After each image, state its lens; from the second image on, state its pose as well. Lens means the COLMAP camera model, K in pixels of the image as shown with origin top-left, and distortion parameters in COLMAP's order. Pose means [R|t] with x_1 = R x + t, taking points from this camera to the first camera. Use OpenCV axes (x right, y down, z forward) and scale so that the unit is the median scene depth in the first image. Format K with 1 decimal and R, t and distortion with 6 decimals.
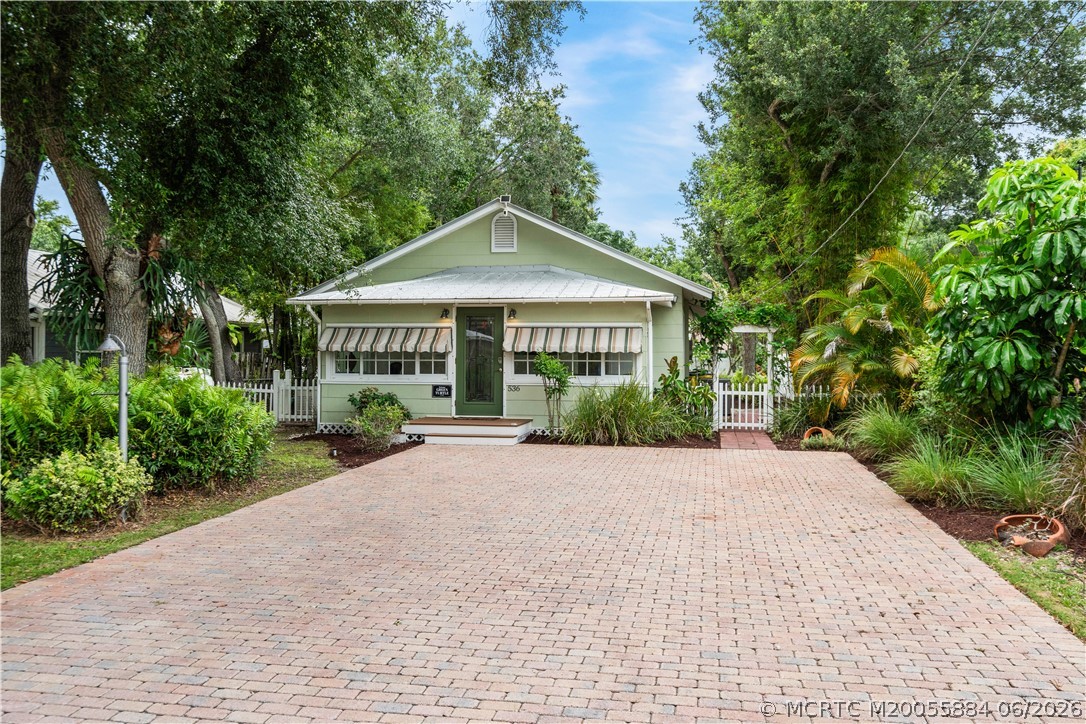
lens RADIAL K [[842.0, 0, 543.1], [0, 842.0, 360.6], [0, 0, 1]] dist [-0.001948, -0.000025]
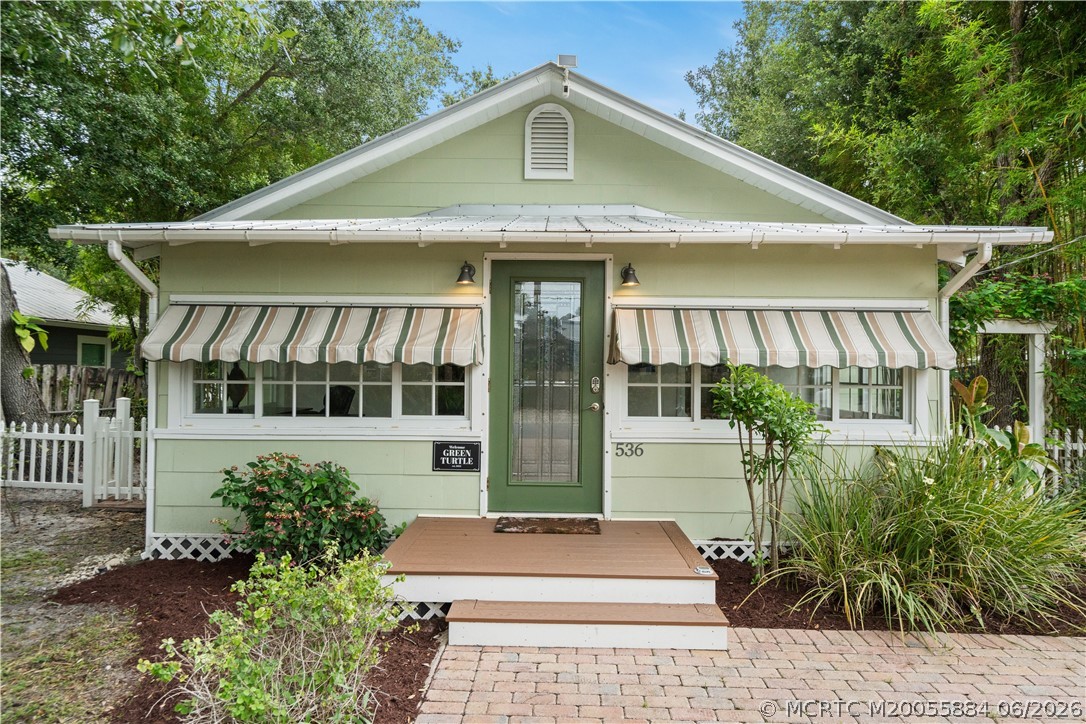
lens RADIAL K [[660.4, 0, 542.1], [0, 660.4, 362.2], [0, 0, 1]] dist [0.002727, 0.000283]
pose [[0.987773, 0.005318, 0.155808, -0.129838], [-0.002176, 0.999791, -0.020333, -0.004462], [-0.155883, 0.019745, 0.987578, 0.664152]]
